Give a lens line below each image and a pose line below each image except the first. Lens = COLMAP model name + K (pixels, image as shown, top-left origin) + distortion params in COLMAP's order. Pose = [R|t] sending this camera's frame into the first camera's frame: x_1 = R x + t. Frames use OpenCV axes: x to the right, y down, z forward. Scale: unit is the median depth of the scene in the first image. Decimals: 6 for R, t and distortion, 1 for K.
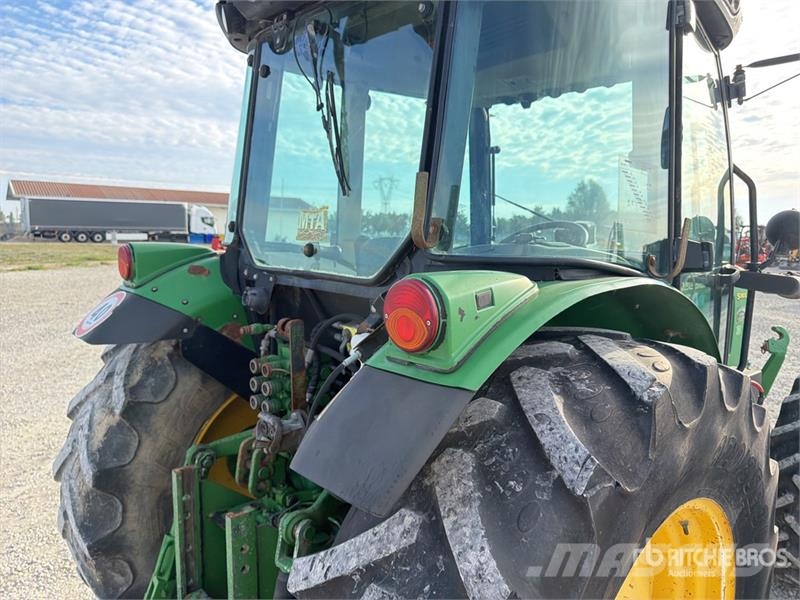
lens RADIAL K [[567.2, 0, 409.4], [0, 567.2, 302.5], [0, 0, 1]] dist [0.040428, -0.050981]
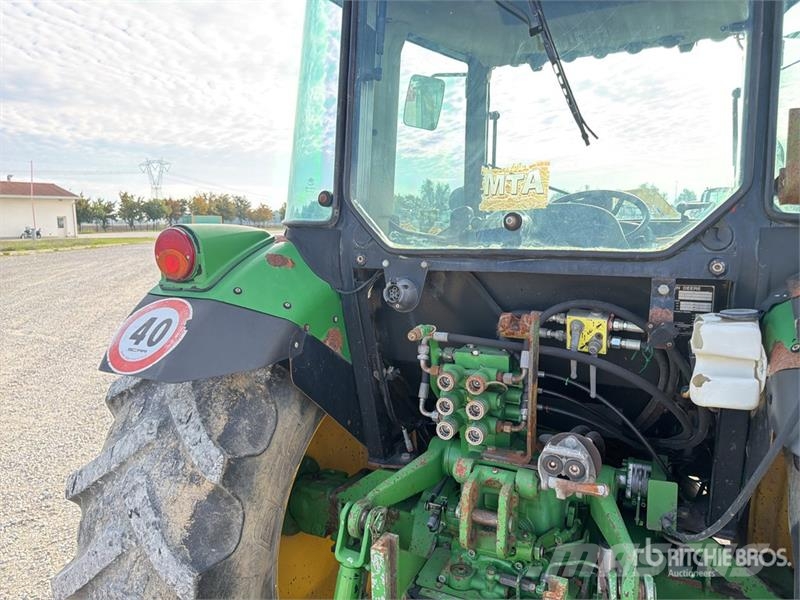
lens RADIAL K [[562.0, 0, 398.4], [0, 562.0, 298.3], [0, 0, 1]] dist [0.047526, -0.062399]
pose [[0.931113, -0.080931, 0.355638, -0.516505], [0.074410, 0.996714, 0.032002, -0.021665], [-0.357060, -0.003334, 0.934076, 0.303260]]
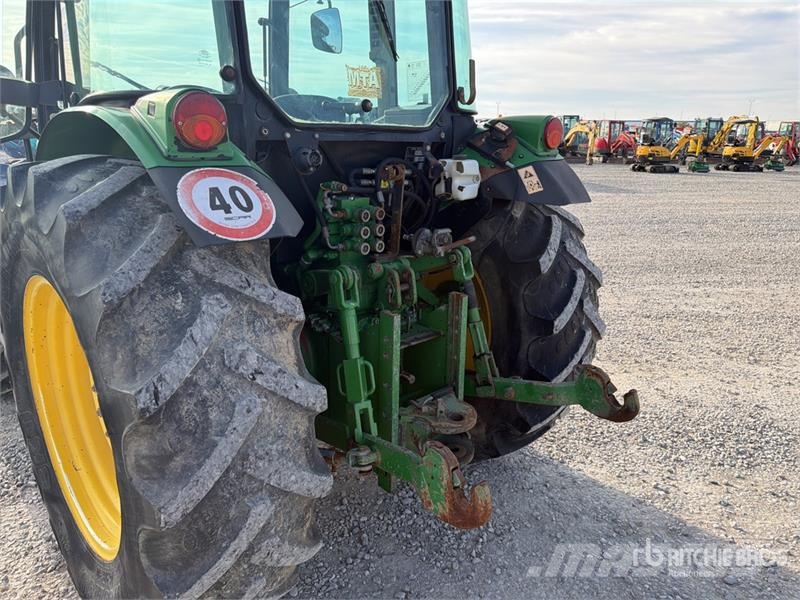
lens RADIAL K [[562.0, 0, 398.4], [0, 562.0, 298.3], [0, 0, 1]] dist [0.047526, -0.062399]
pose [[-0.027140, -0.301011, 0.953234, -1.219661], [0.101292, 0.947850, 0.302194, -0.052959], [-0.994486, 0.104756, 0.004765, 0.840068]]
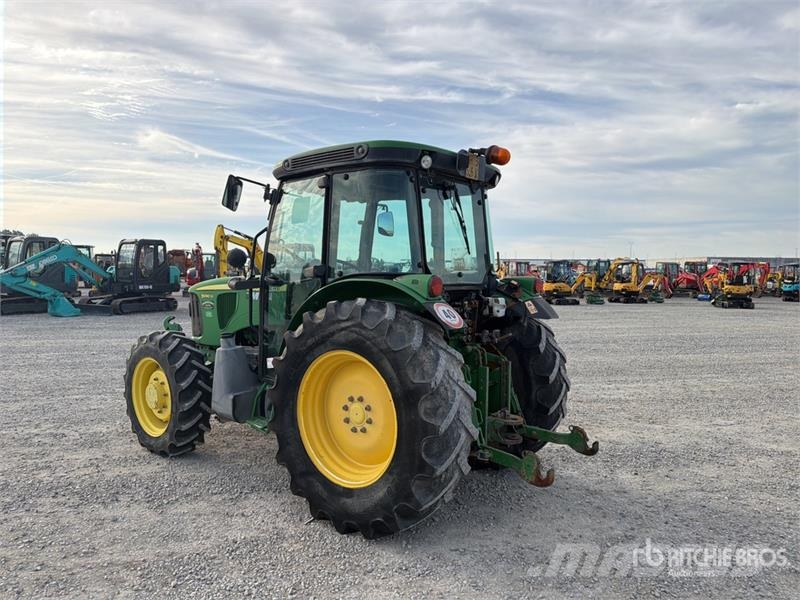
lens RADIAL K [[552.3, 0, 374.9], [0, 552.3, 298.9], [0, 0, 1]] dist [0.007312, -0.056841]
pose [[-0.126258, -0.072982, 0.989309, -2.232956], [0.100144, 0.991257, 0.085907, -0.201607], [-0.986930, 0.109920, -0.117845, 1.451688]]
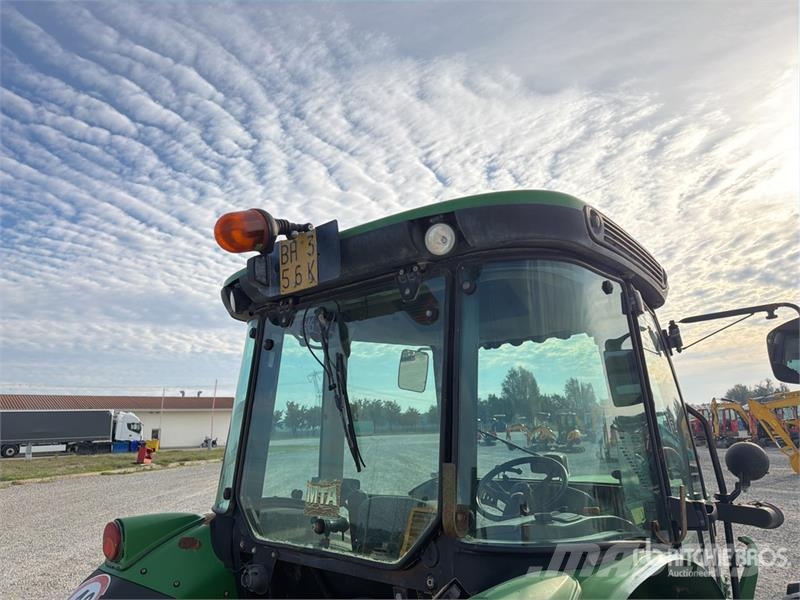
lens RADIAL K [[562.0, 0, 398.4], [0, 562.0, 298.3], [0, 0, 1]] dist [0.047526, -0.062399]
pose [[0.994088, -0.027829, 0.104955, -0.115113], [0.061105, 0.942393, -0.328878, -0.116709], [-0.089756, 0.333347, 0.938522, -0.068458]]
